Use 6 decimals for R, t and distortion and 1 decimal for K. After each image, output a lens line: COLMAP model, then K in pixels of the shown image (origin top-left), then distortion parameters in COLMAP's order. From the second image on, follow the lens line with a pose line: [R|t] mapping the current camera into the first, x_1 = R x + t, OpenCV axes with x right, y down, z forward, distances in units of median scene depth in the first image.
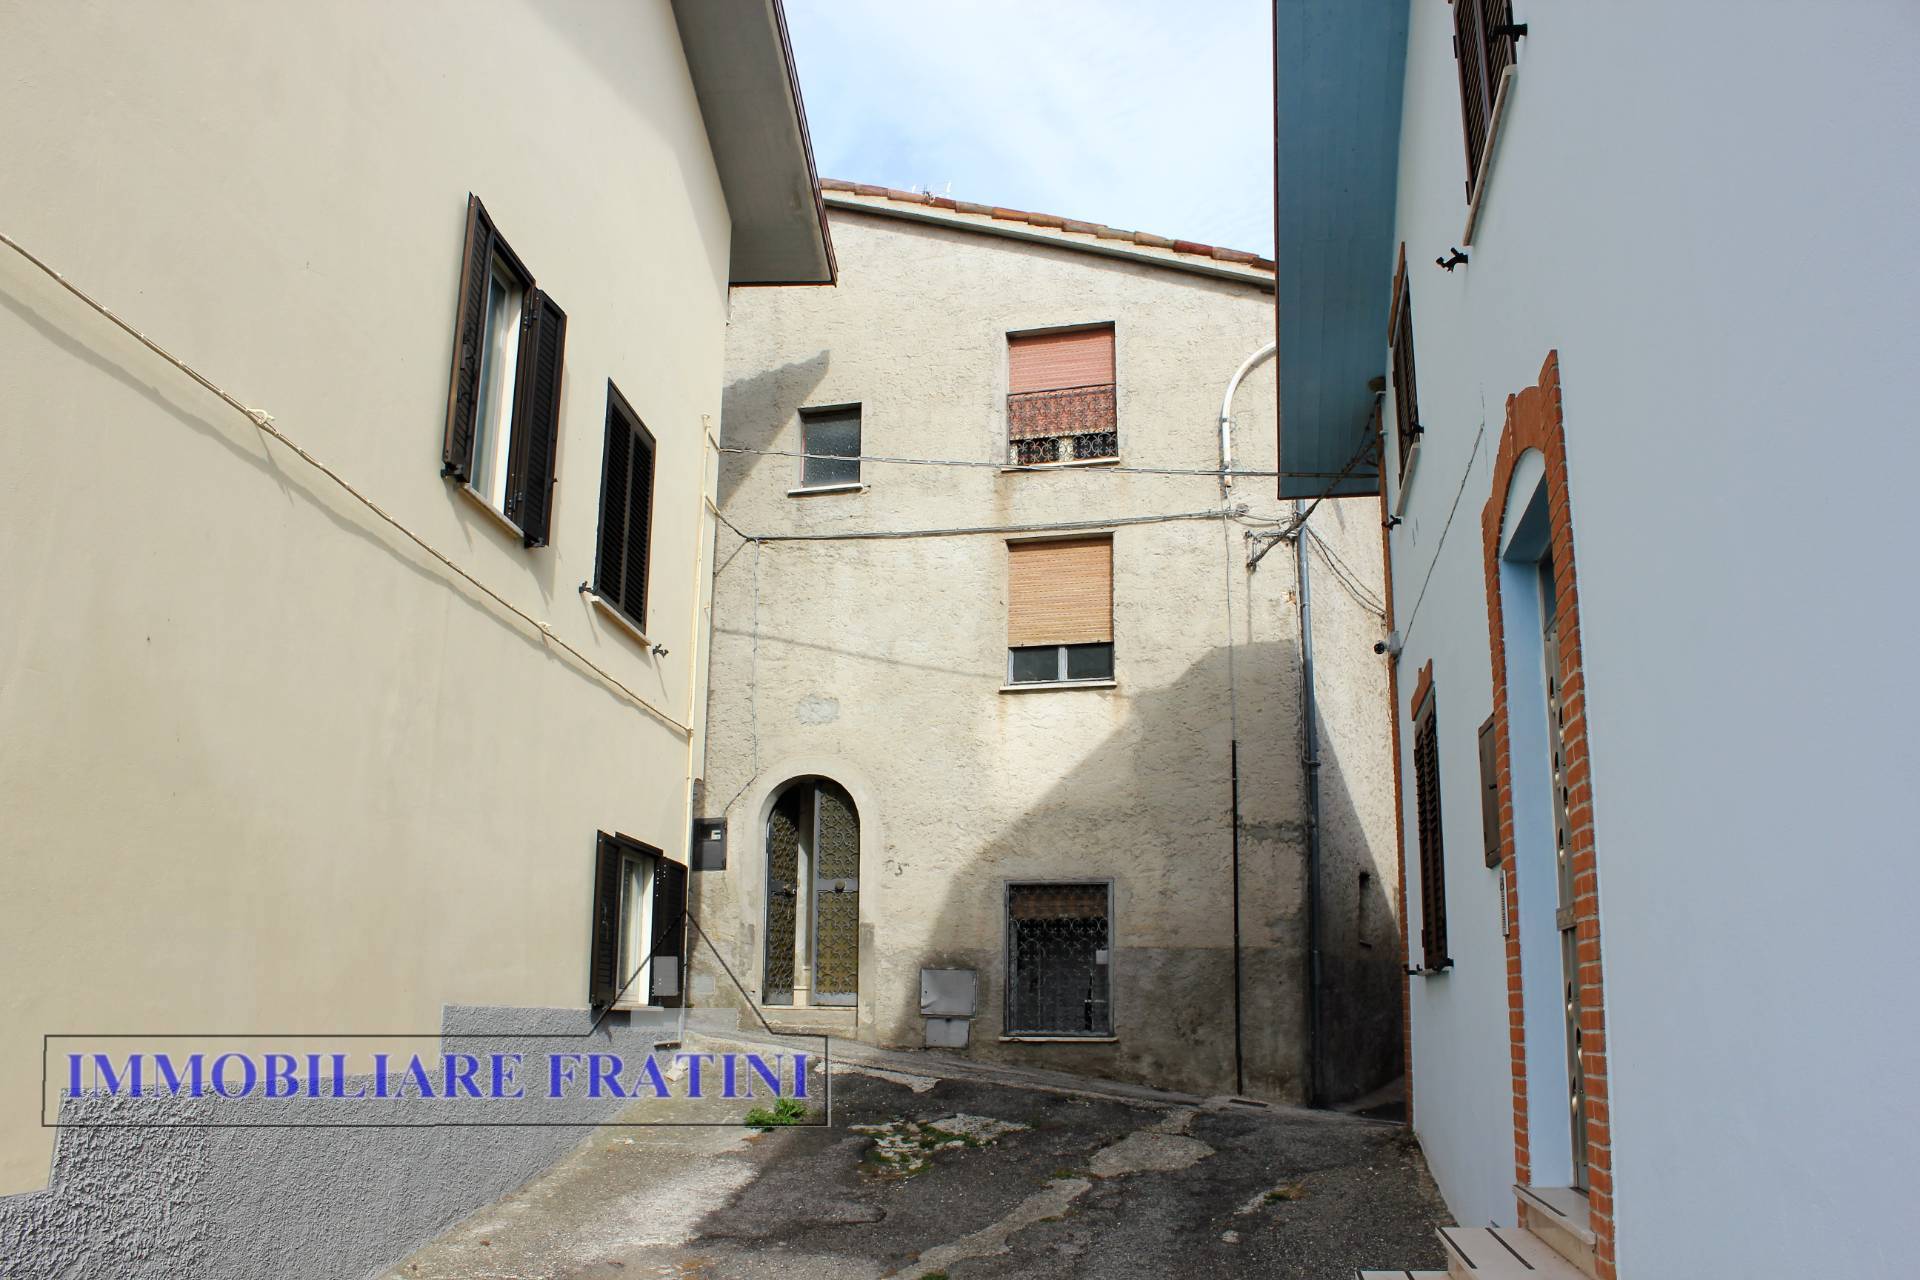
lens RADIAL K [[1680.8, 0, 974.1], [0, 1680.8, 637.6], [0, 0, 1]] dist [-0.149534, 0.082099]
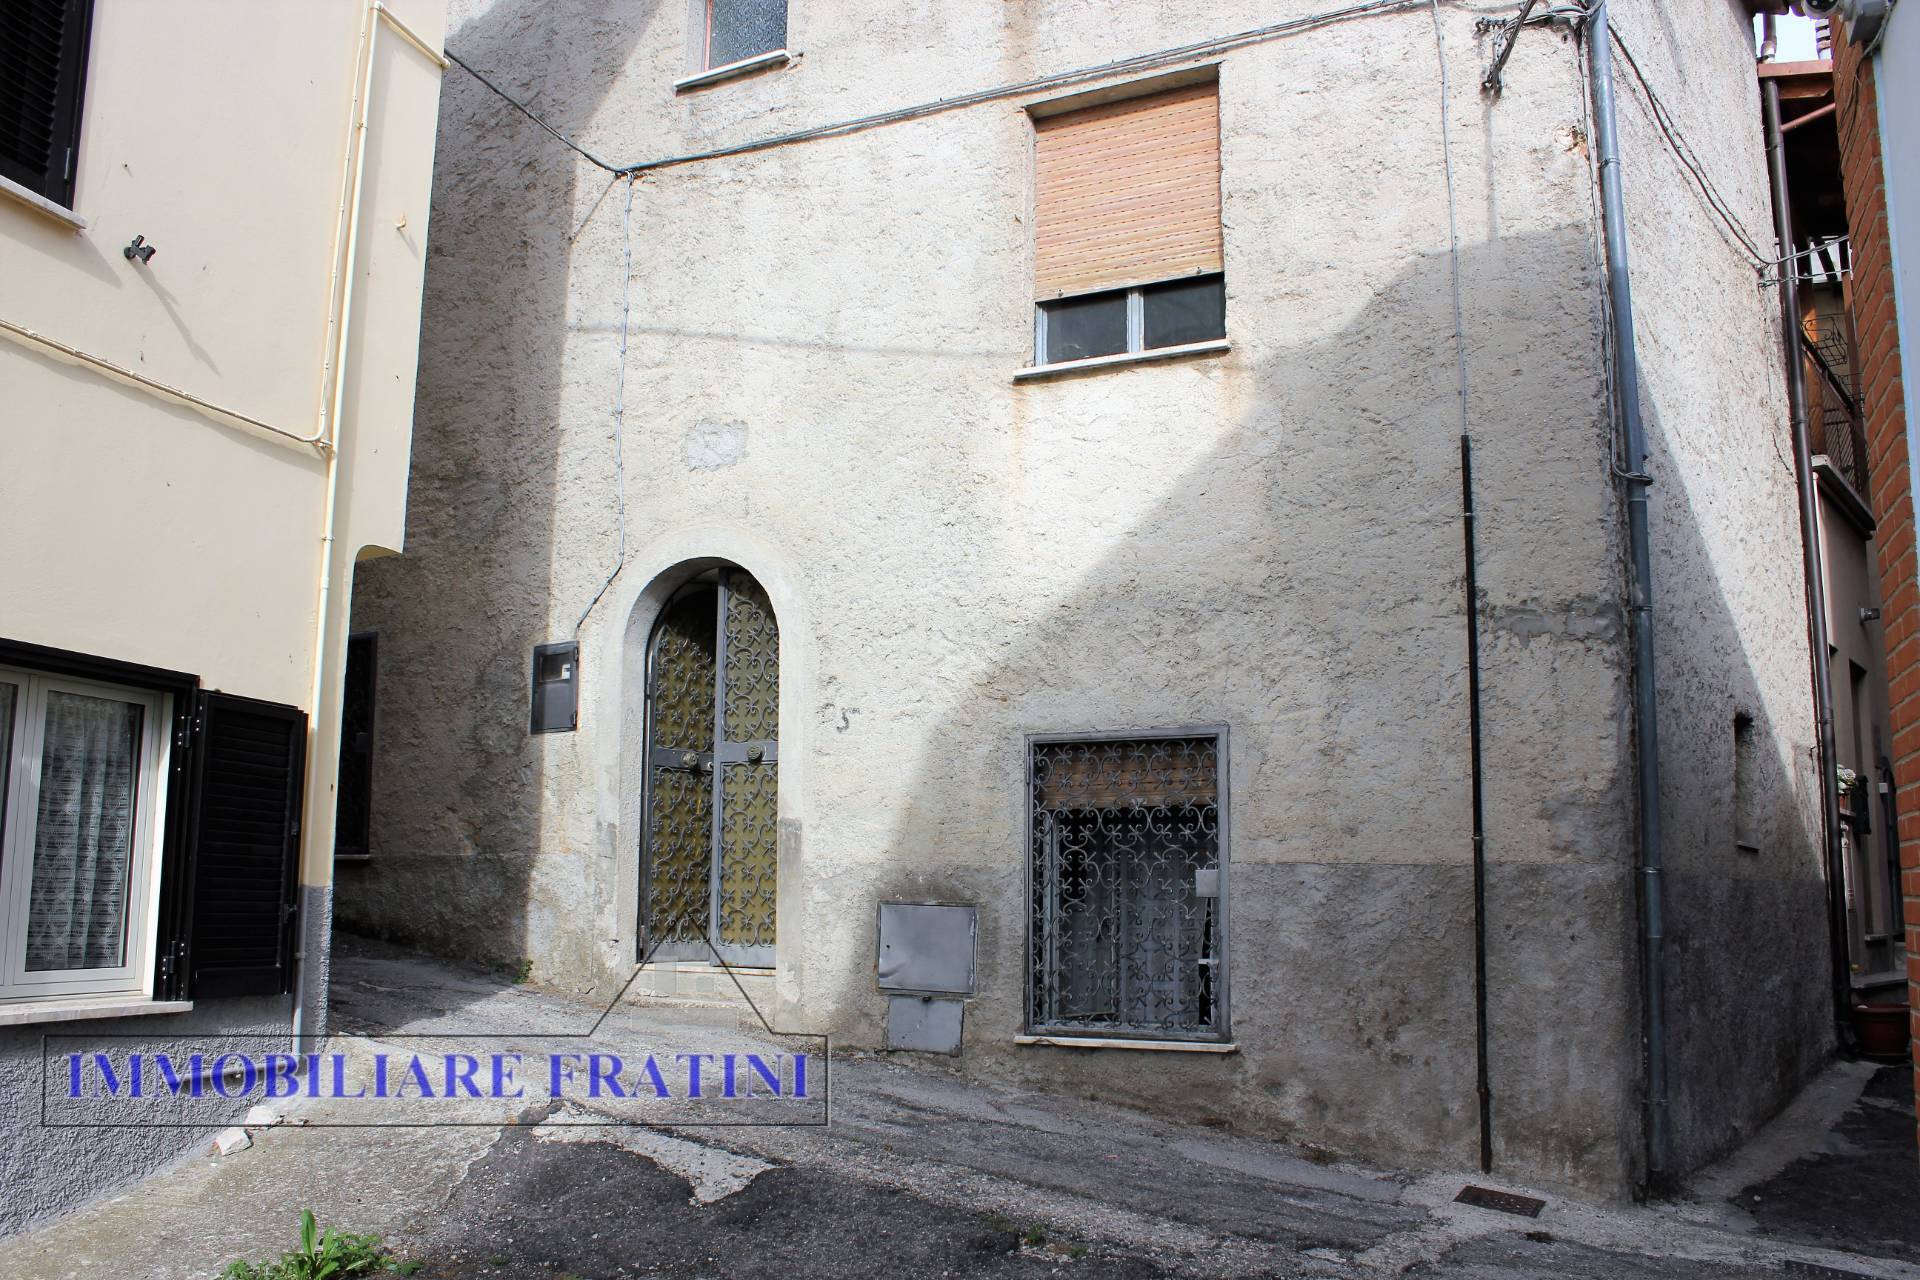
lens RADIAL K [[1680.8, 0, 946.1], [0, 1680.8, 646.9], [0, 0, 1]] dist [-0.149534, 0.082099]
pose [[0.978447, -0.031039, -0.204150, 0.100906], [0.045272, 0.996830, 0.065421, 0.081658], [0.201472, -0.073253, 0.976751, 0.483272]]
